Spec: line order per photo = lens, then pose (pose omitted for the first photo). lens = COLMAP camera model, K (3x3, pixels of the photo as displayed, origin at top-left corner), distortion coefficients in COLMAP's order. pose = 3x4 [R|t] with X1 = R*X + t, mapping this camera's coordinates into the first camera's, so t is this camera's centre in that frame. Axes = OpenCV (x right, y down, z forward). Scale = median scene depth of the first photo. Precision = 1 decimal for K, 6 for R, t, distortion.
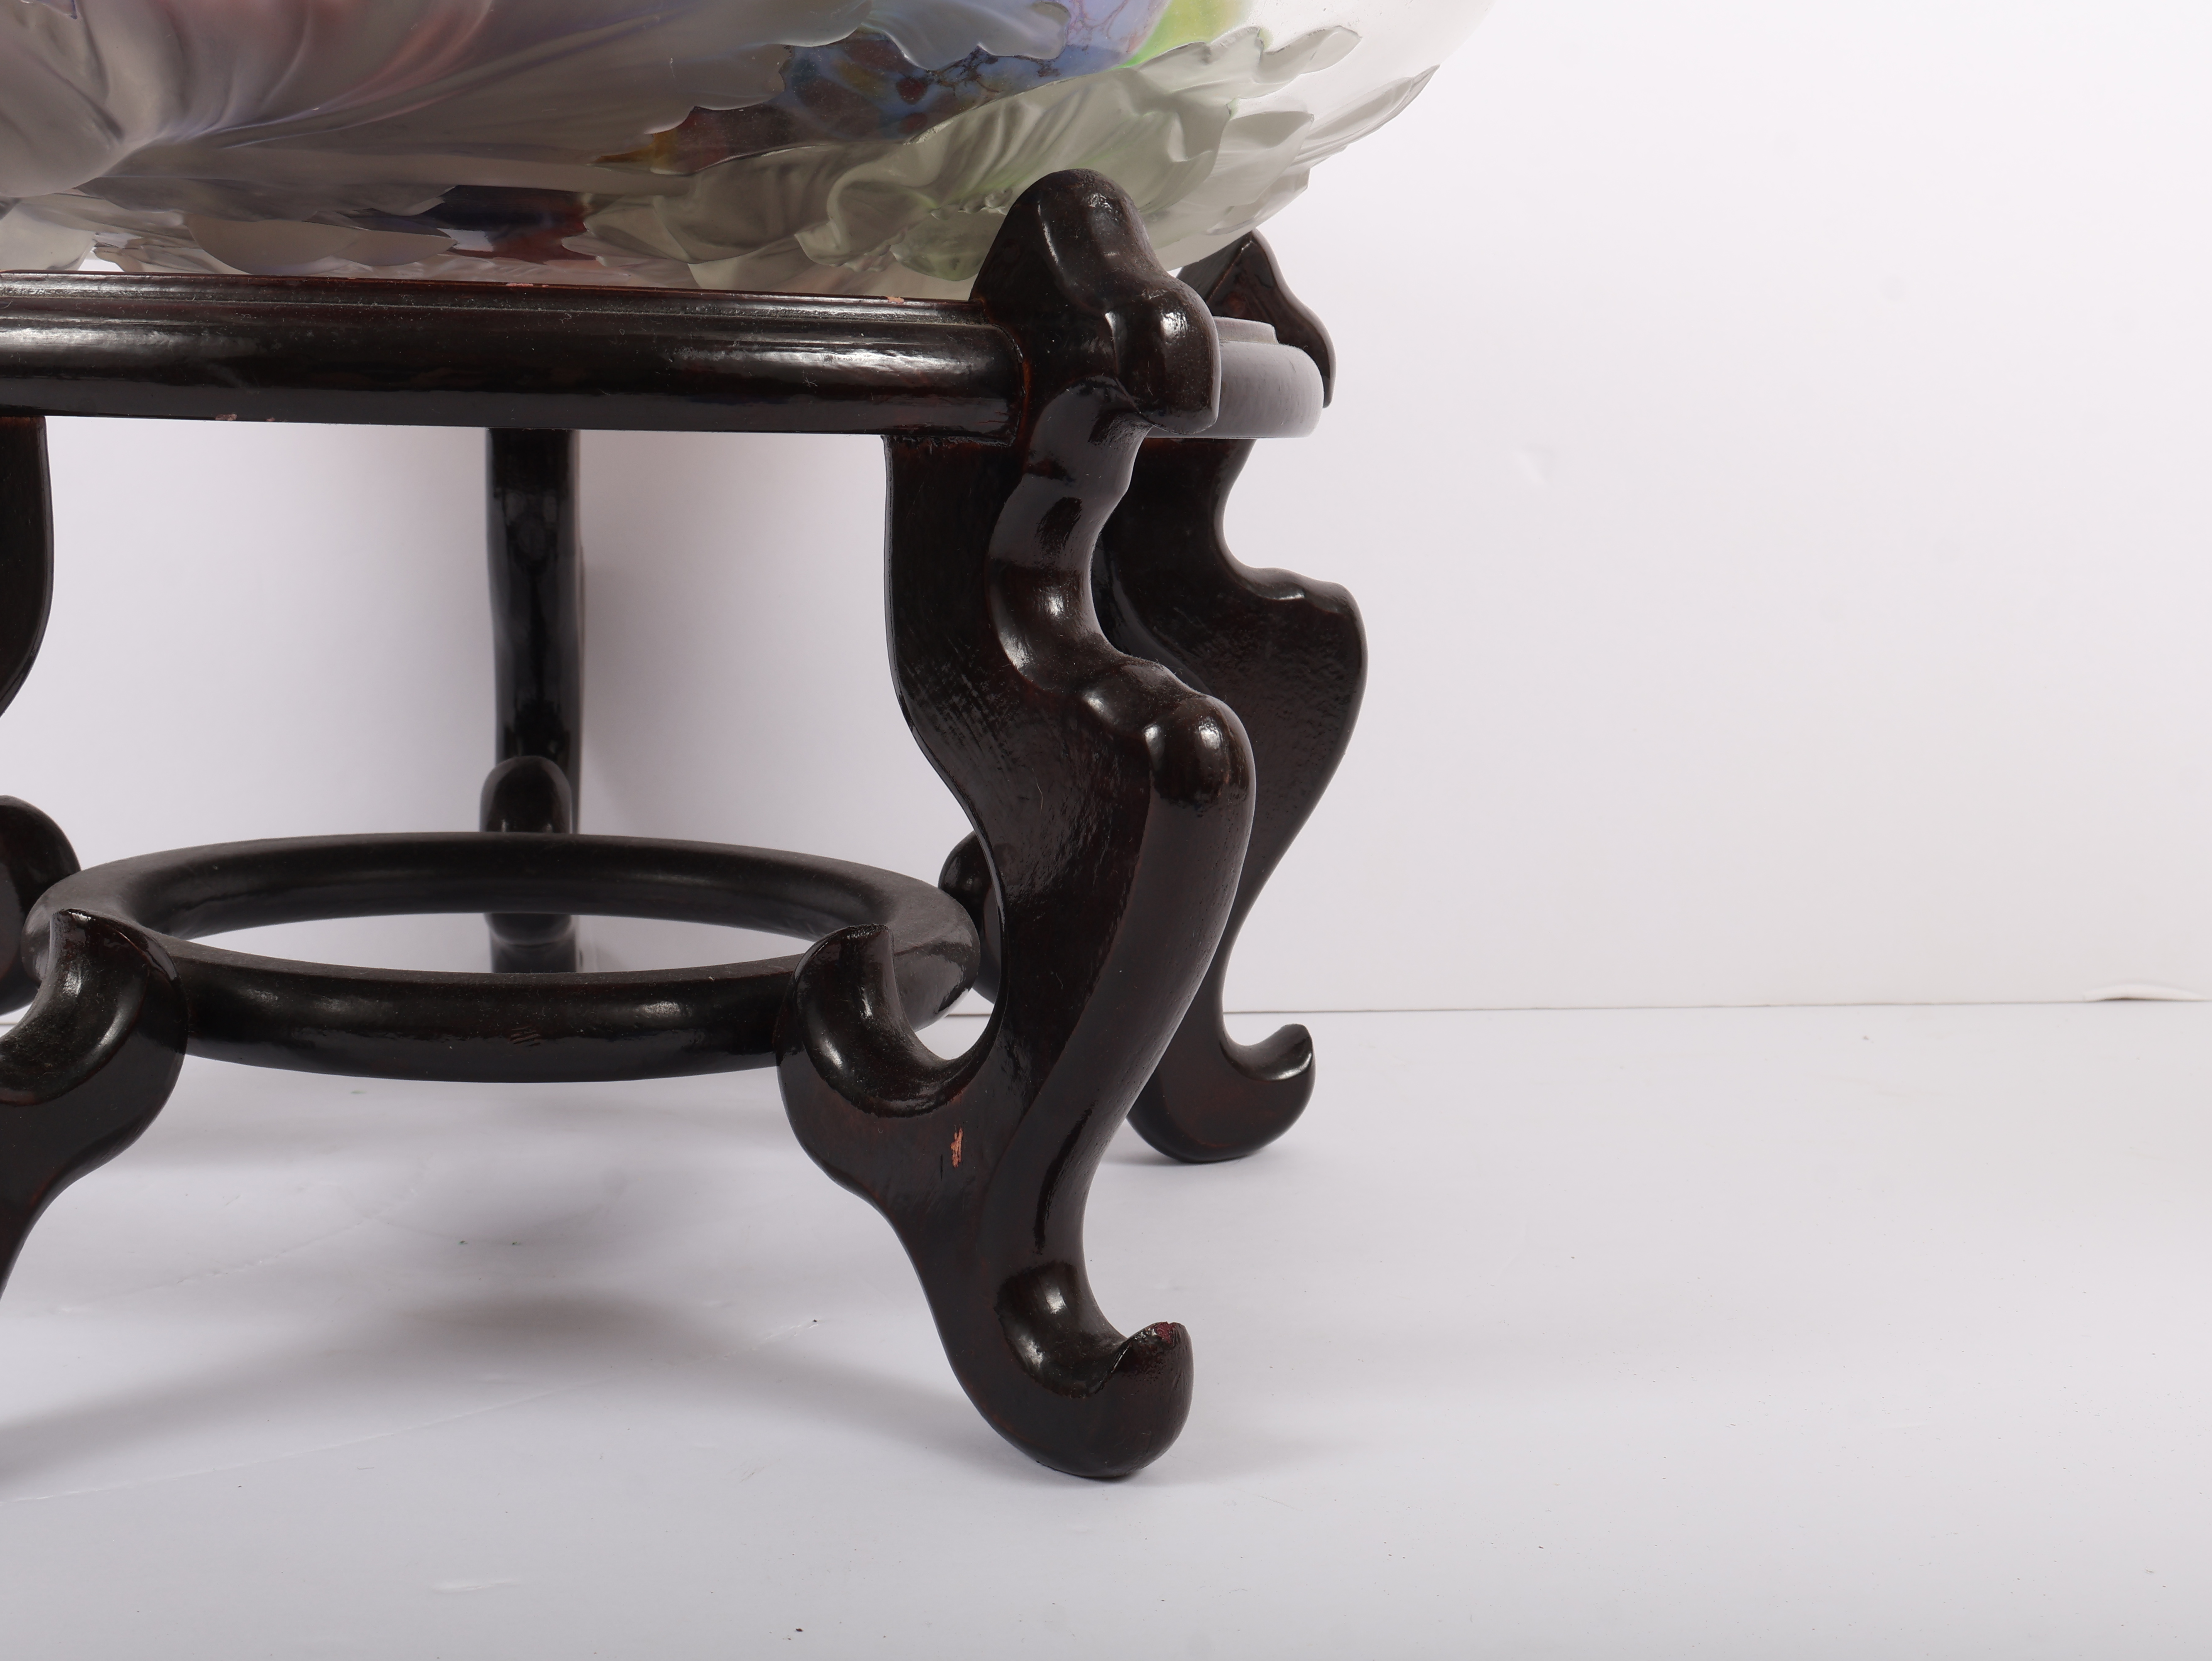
lens RADIAL K [[2955.4, 0, 1106.0], [0, 2955.4, 830.5], [0, 0, 1]] dist [0.012209, -0.009416]
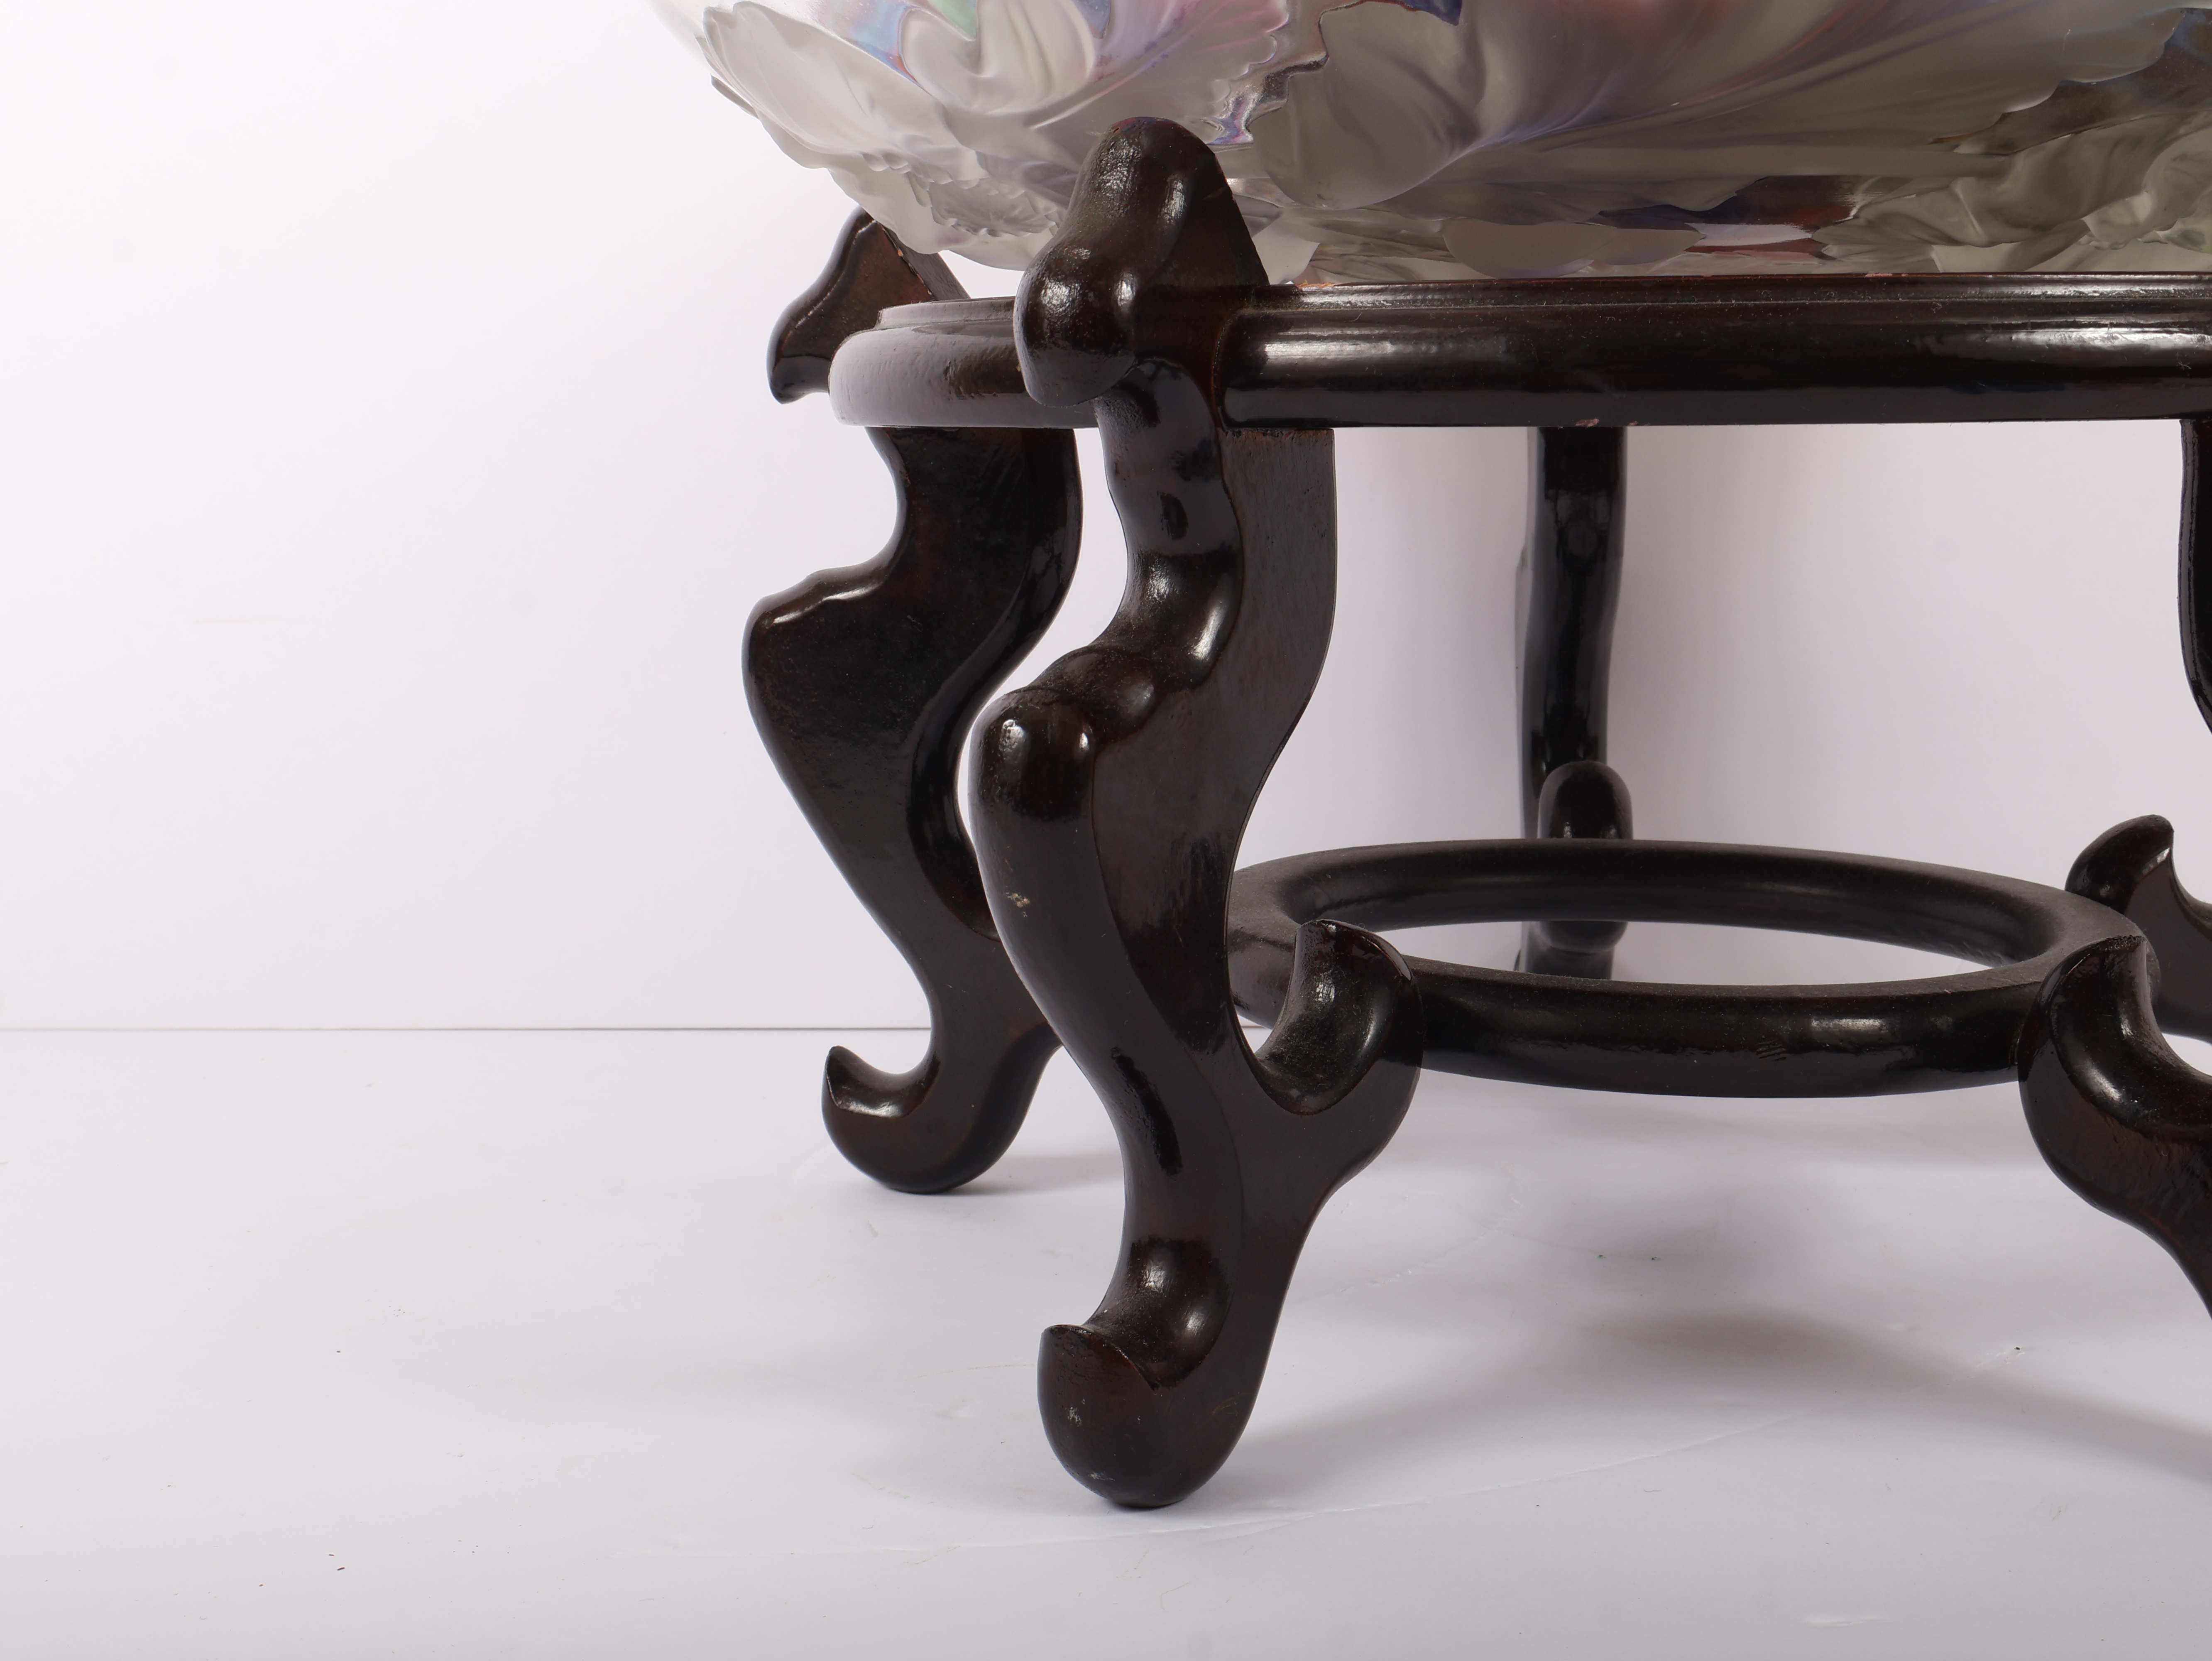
lens RADIAL K [[2955.4, 0, 1106.0], [0, 2955.4, 830.5], [0, 0, 1]] dist [0.012209, -0.009416]
pose [[0.980943, -0.006314, -0.194191, -0.224039], [0.006501, 0.999979, 0.000328, -0.004535], [0.194185, -0.001584, 0.980964, 0.003860]]
